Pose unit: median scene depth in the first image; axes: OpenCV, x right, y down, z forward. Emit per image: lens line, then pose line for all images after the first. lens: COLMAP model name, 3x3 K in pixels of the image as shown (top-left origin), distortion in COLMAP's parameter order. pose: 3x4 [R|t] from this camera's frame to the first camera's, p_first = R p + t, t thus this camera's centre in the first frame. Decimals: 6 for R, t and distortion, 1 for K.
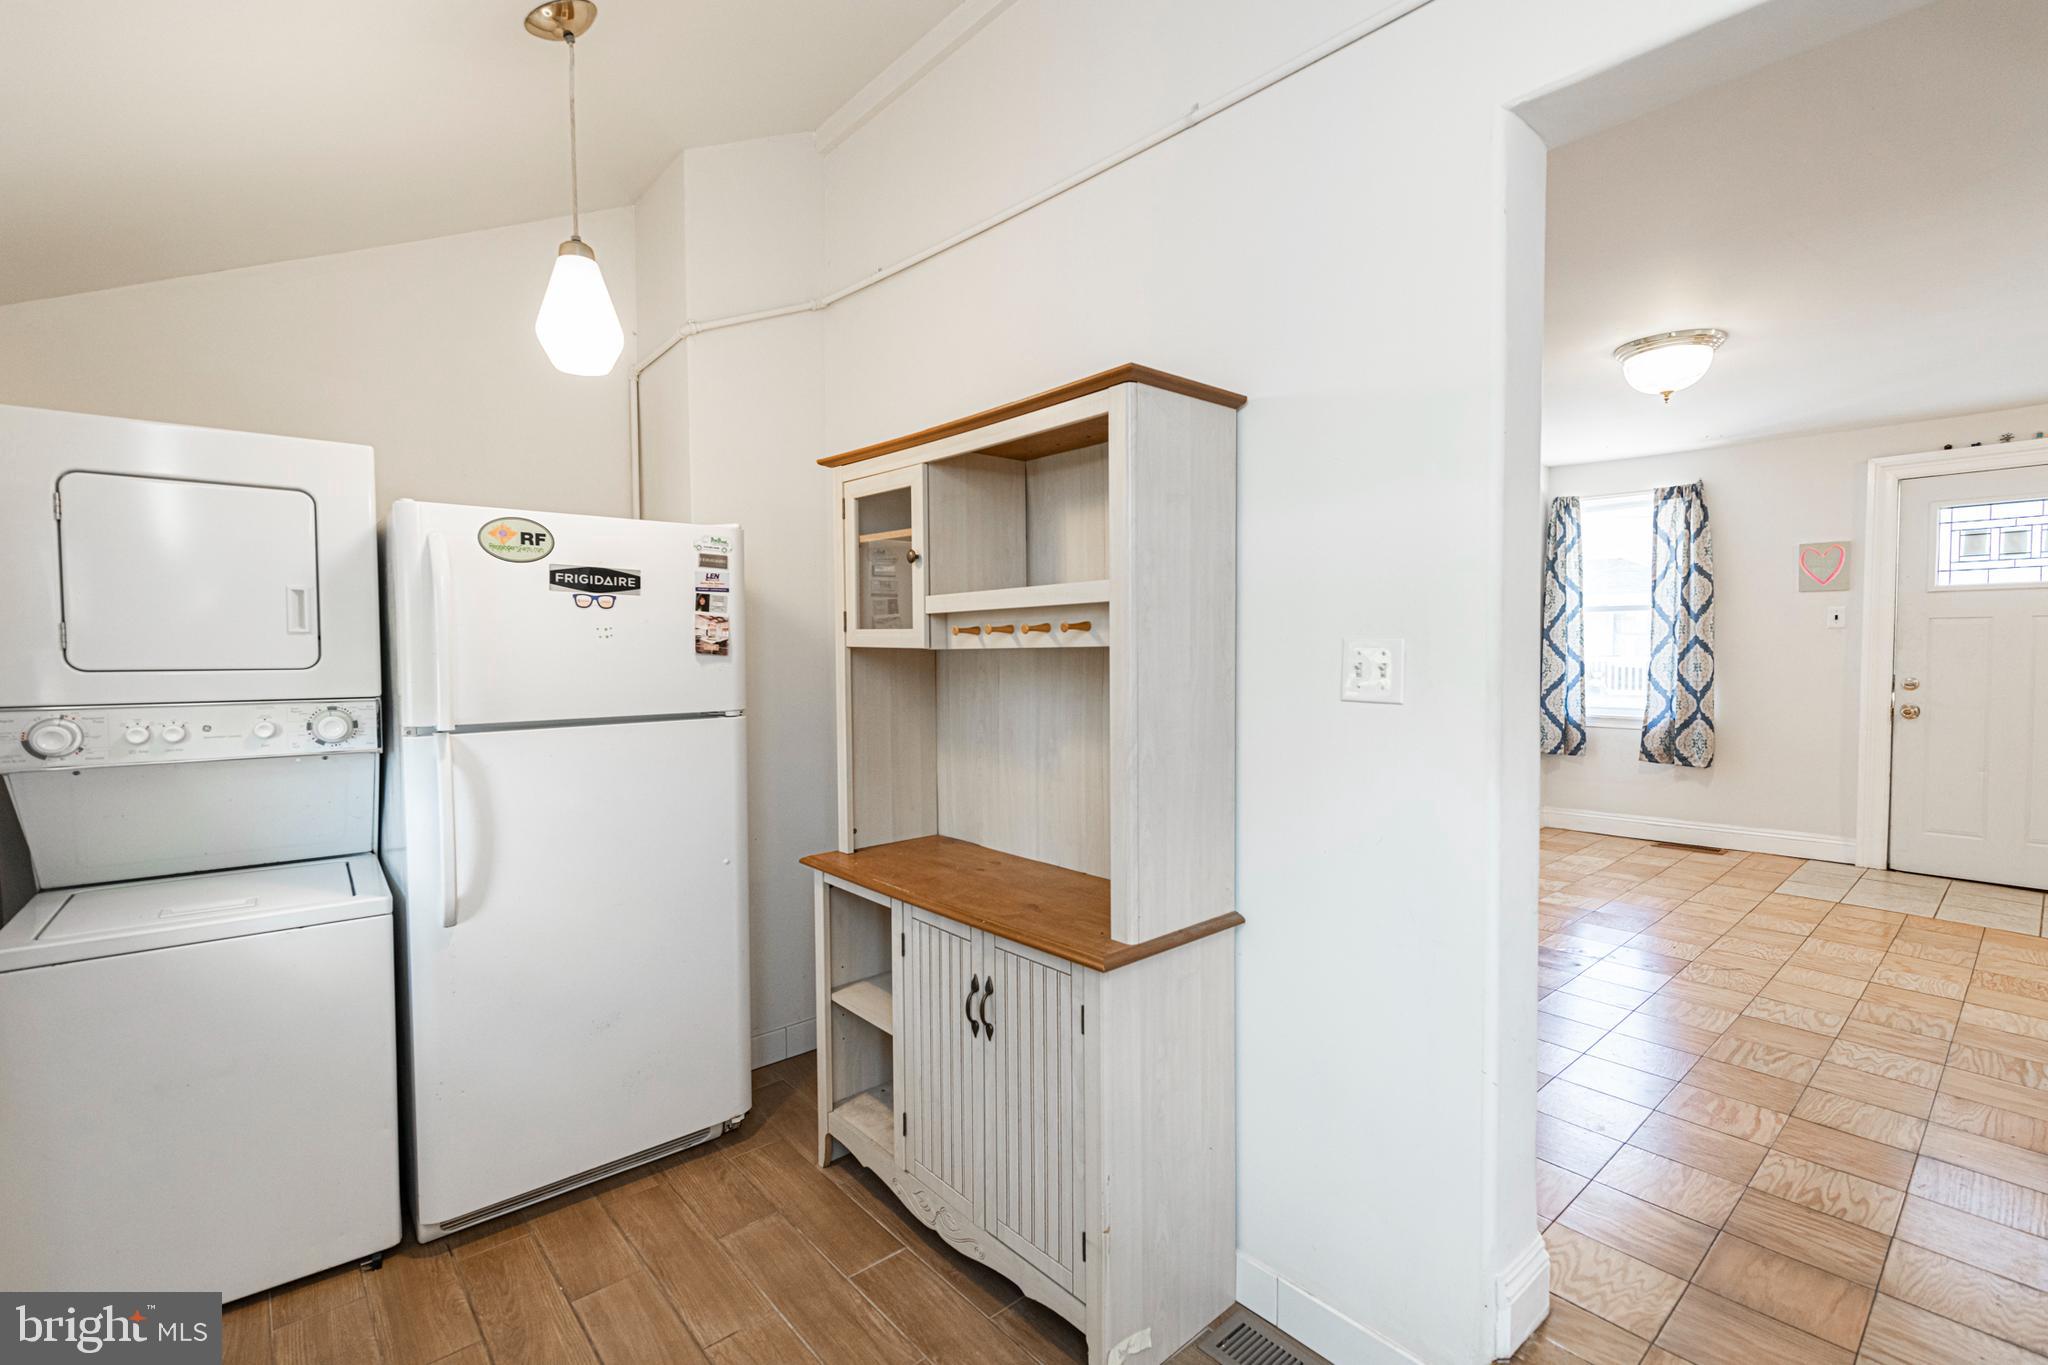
lens RADIAL K [[918.3, 0, 1024.0], [0, 918.3, 682.5], [0, 0, 1]] dist [0.005865, -0.000065]
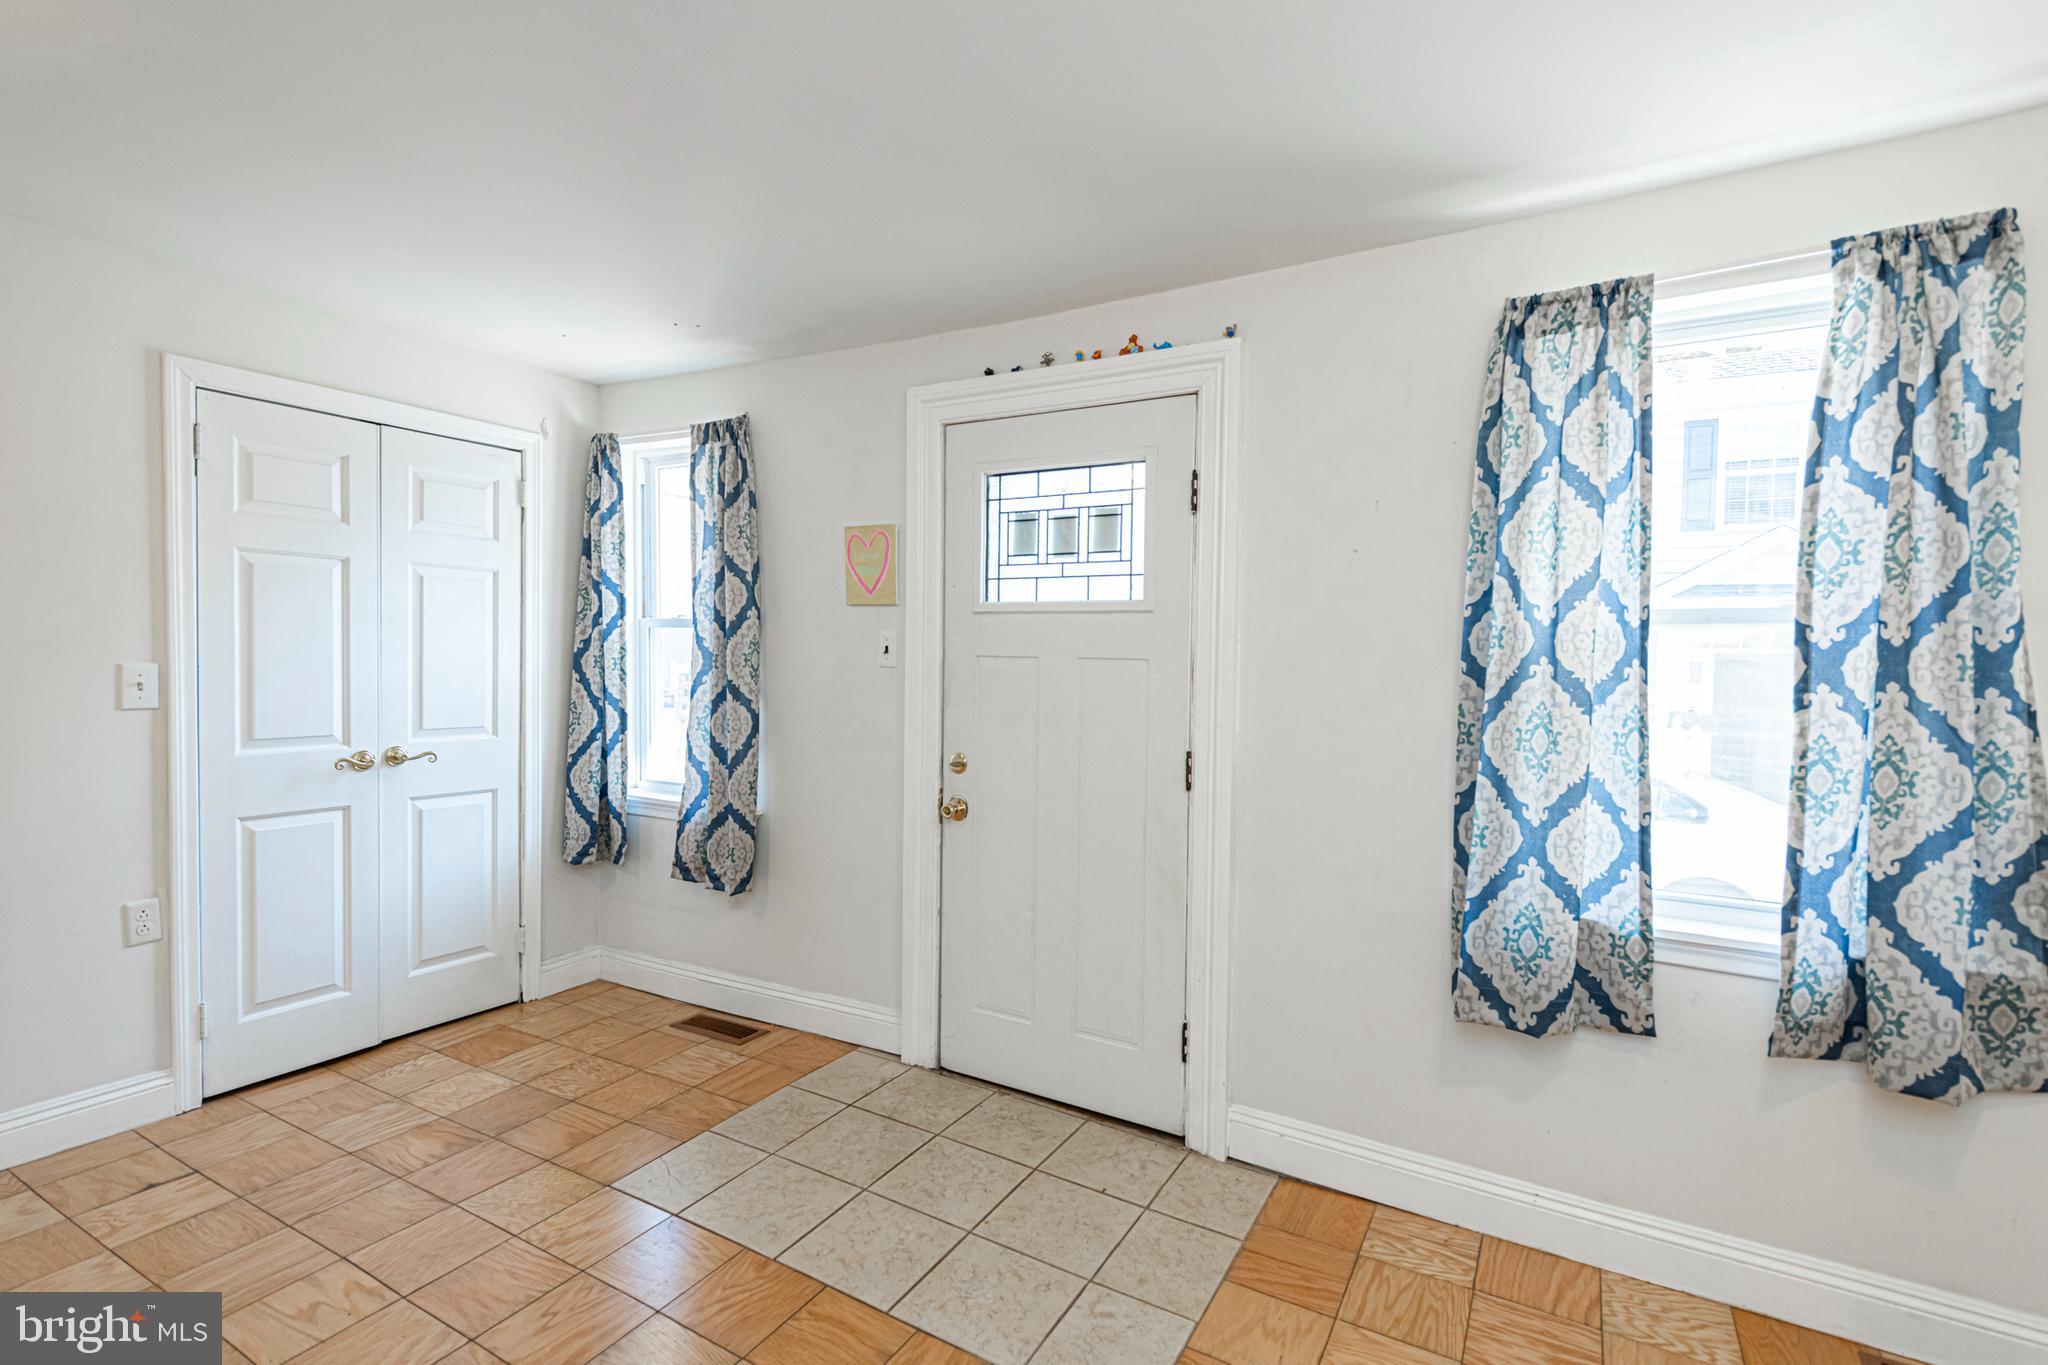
lens RADIAL K [[956.6, 0, 1024.0], [0, 956.6, 682.5], [0, 0, 1]] dist [0.027676, -0.012986]
pose [[0.946623, 0.017663, 0.321860, 0.695547], [-0.014506, 0.999820, -0.012204, -0.038679], [-0.322018, 0.006884, 0.946709, 0.340918]]
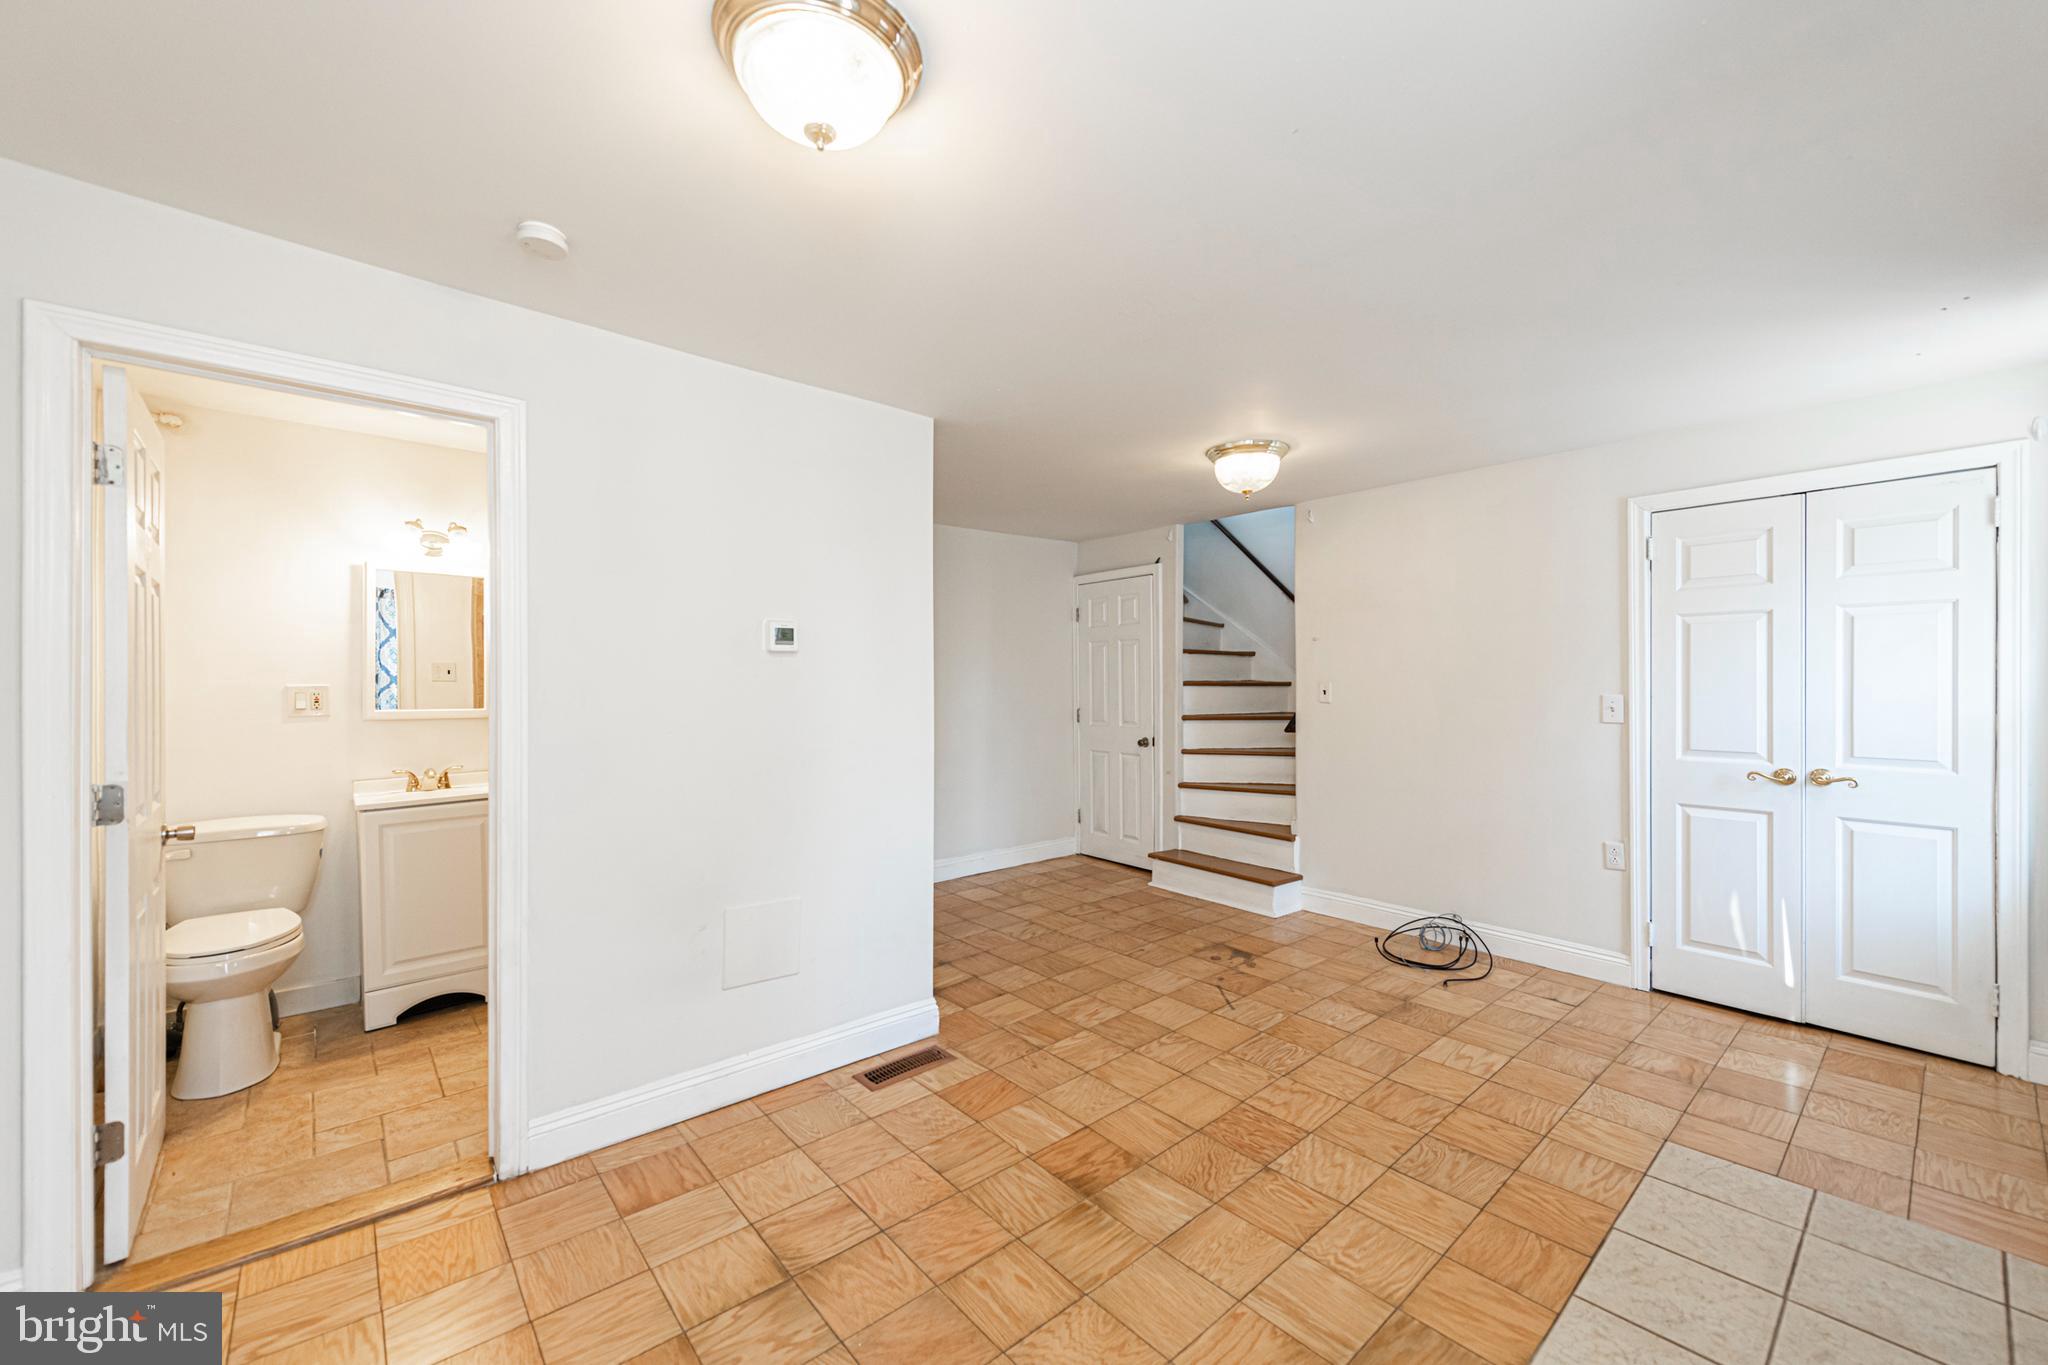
lens RADIAL K [[801.9, 0, 1029.8], [0, 801.9, 685.3], [0, 0, 1]] dist [0.014385, -0.005299]
pose [[-0.008982, 0.014096, -0.999860, 1.088580], [-0.033999, 0.999318, 0.014394, -0.048665], [0.999381, 0.034124, -0.008497, 0.476119]]
